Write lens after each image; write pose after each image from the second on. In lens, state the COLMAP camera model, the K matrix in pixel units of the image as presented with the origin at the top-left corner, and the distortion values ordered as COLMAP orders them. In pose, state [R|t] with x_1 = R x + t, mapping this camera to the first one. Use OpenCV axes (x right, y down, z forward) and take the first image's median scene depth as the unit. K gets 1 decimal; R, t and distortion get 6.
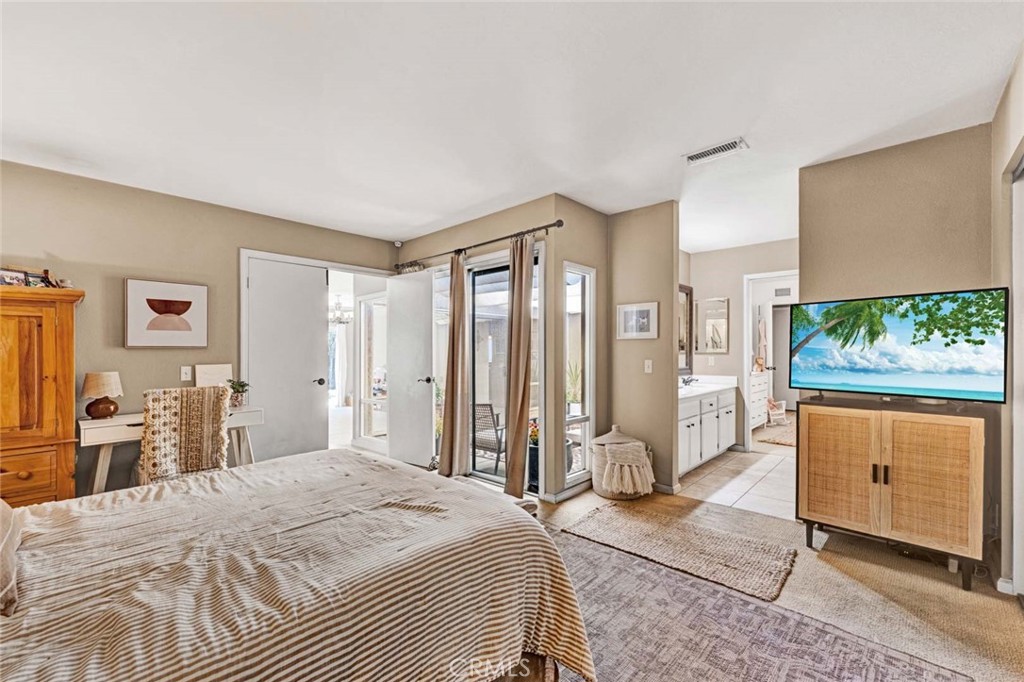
lens RADIAL K [[411.1, 0, 511.7], [0, 411.1, 356.8], [0, 0, 1]] dist [0.000211, 0.000015]
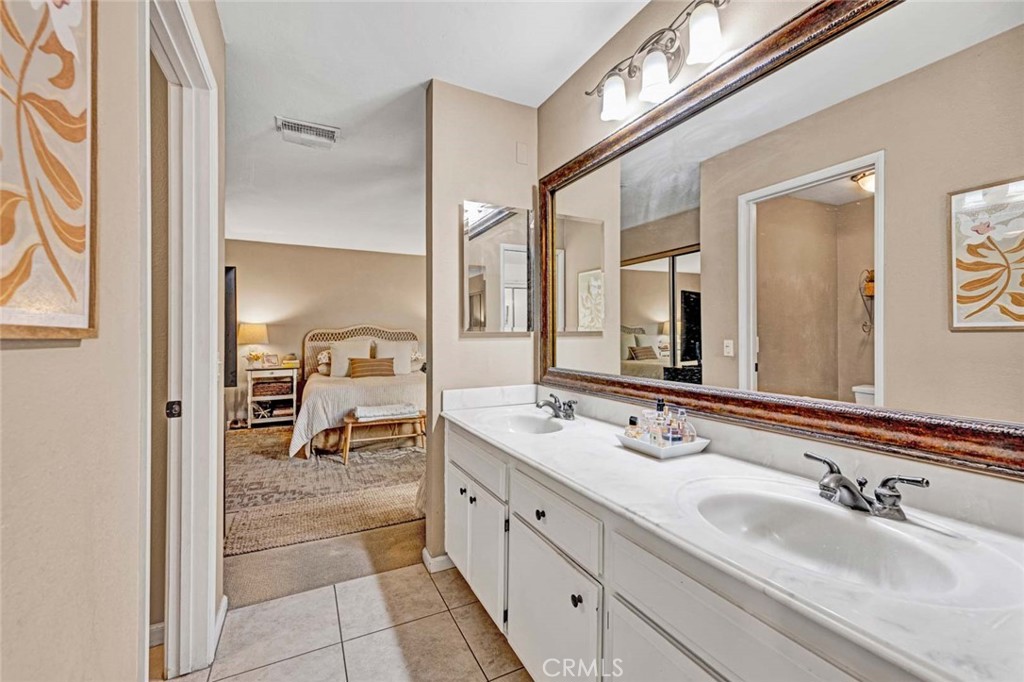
lens RADIAL K [[424.2, 0, 512.0], [0, 424.2, 341.0], [0, 0, 1]] dist [0.000573, 0.000074]
pose [[-0.344929, 0.001863, -0.938627, 1.109519], [-0.012032, 0.999907, 0.006406, 0.001486], [0.938552, 0.013503, -0.344874, 1.576995]]
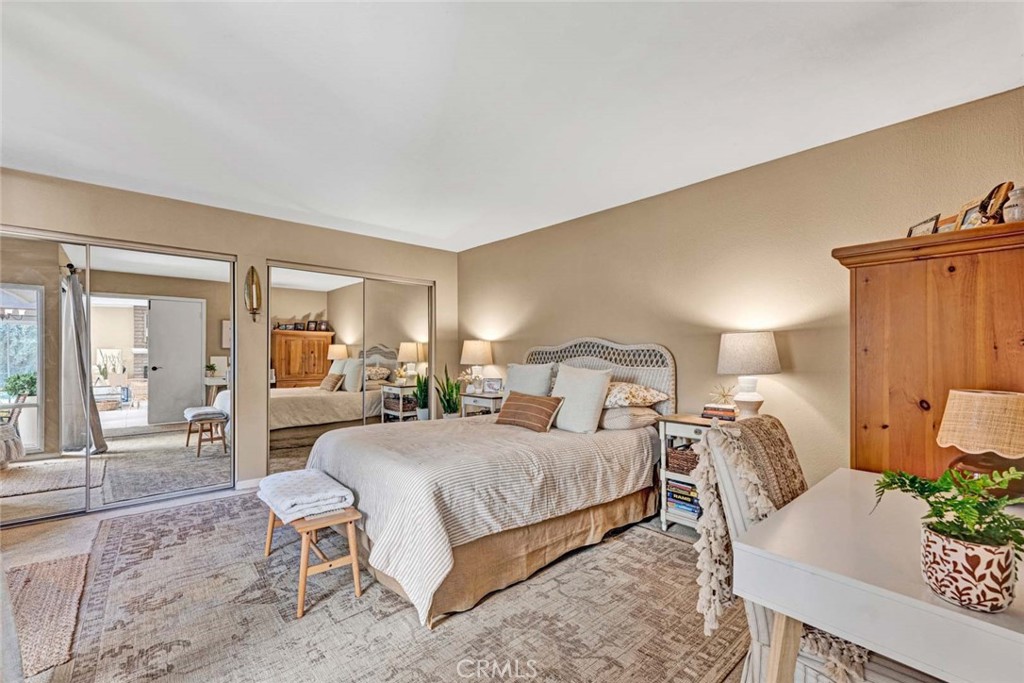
lens RADIAL K [[424.2, 0, 512.0], [0, 424.2, 341.5], [0, 0, 1]] dist [0.000573, 0.000074]
pose [[-0.994062, 0.006292, 0.108634, -0.562613], [0.005543, 0.999959, -0.007198, -0.035695], [-0.108674, -0.006553, -0.994056, 1.468649]]
